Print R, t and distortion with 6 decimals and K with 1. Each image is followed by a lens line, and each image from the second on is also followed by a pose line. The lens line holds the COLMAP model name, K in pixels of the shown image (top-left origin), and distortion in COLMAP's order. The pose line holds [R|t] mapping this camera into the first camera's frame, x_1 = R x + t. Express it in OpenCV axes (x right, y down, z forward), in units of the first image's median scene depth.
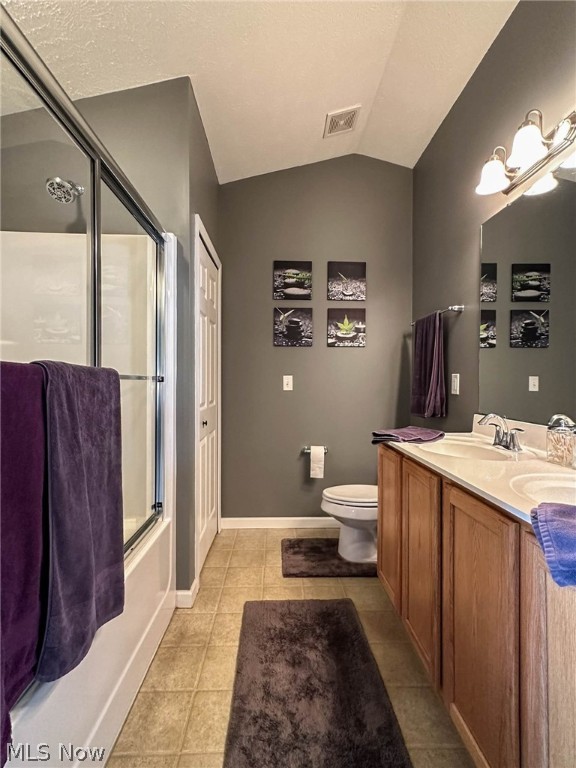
lens RADIAL K [[361.8, 0, 286.6], [0, 361.8, 385.7], [0, 0, 1]] dist [0.024510, -0.000019]
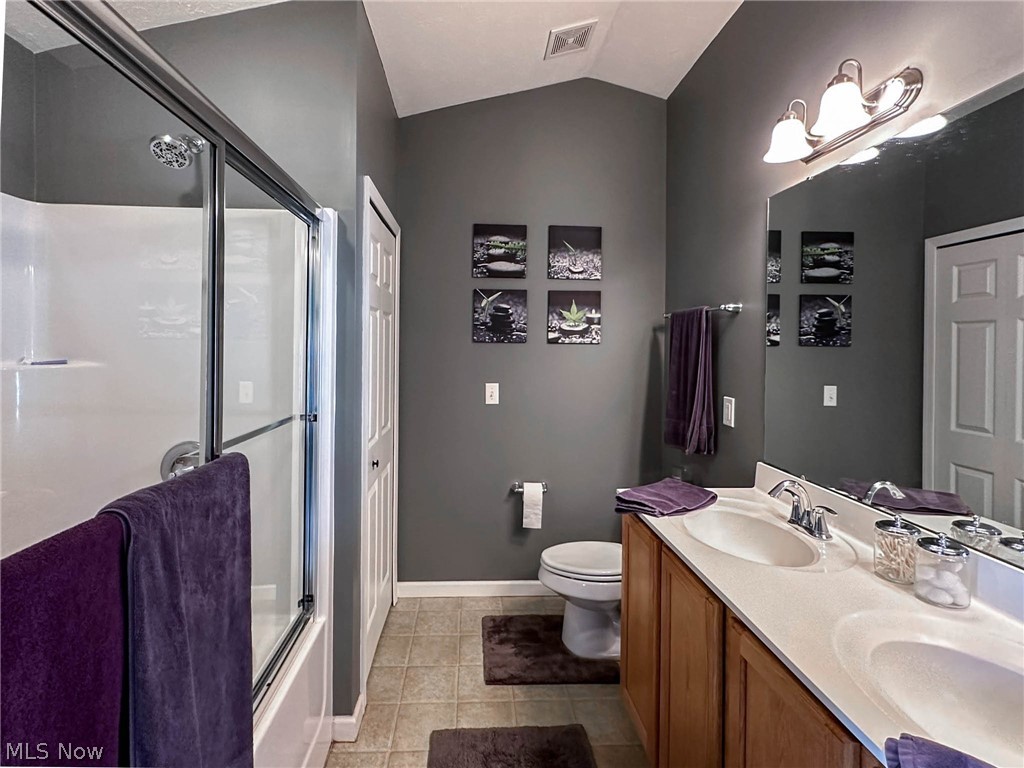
lens RADIAL K [[487.6, 0, 491.2], [0, 487.6, 352.0], [0, 0, 1]] dist [0.010770, -0.000126]
pose [[0.999907, 0.006581, 0.011955, -0.010911], [-0.006564, 0.999977, -0.001489, -0.095111], [-0.011965, 0.001410, 0.999927, 0.039370]]
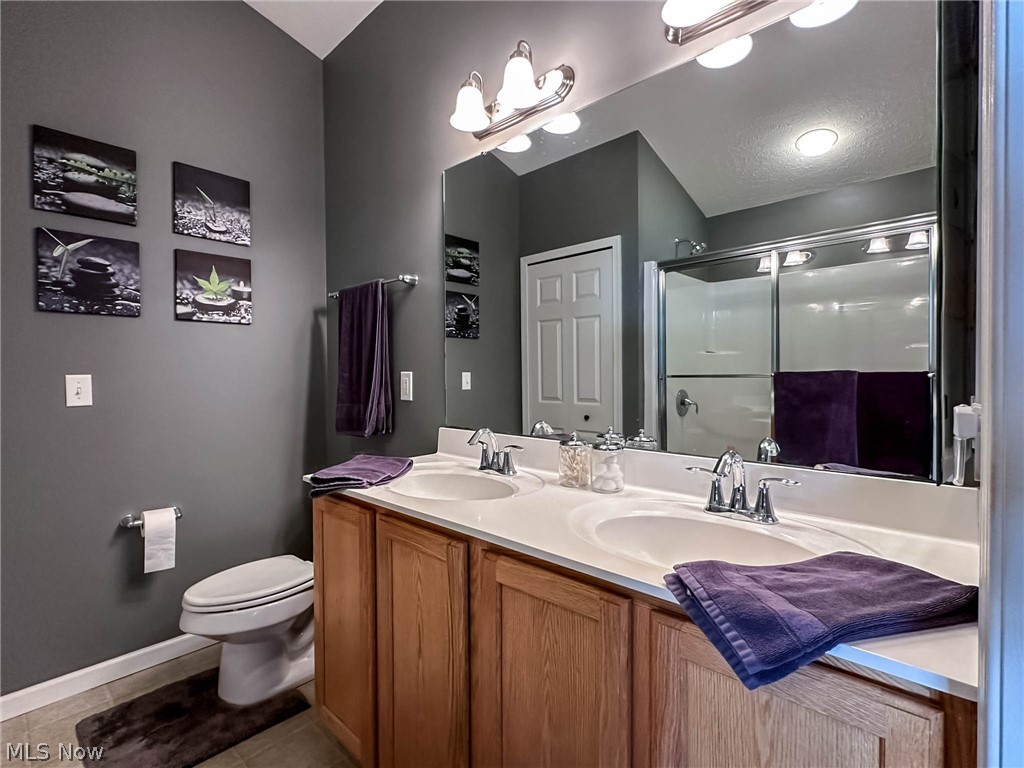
lens RADIAL K [[486.4, 0, 510.1], [0, 486.4, 380.5], [0, 0, 1]] dist [-0.001591, -0.000592]
pose [[0.704088, -0.020224, 0.709824, -0.054429], [0.019941, 0.999763, 0.008705, -0.015893], [-0.709832, 0.008026, 0.704325, 0.154188]]
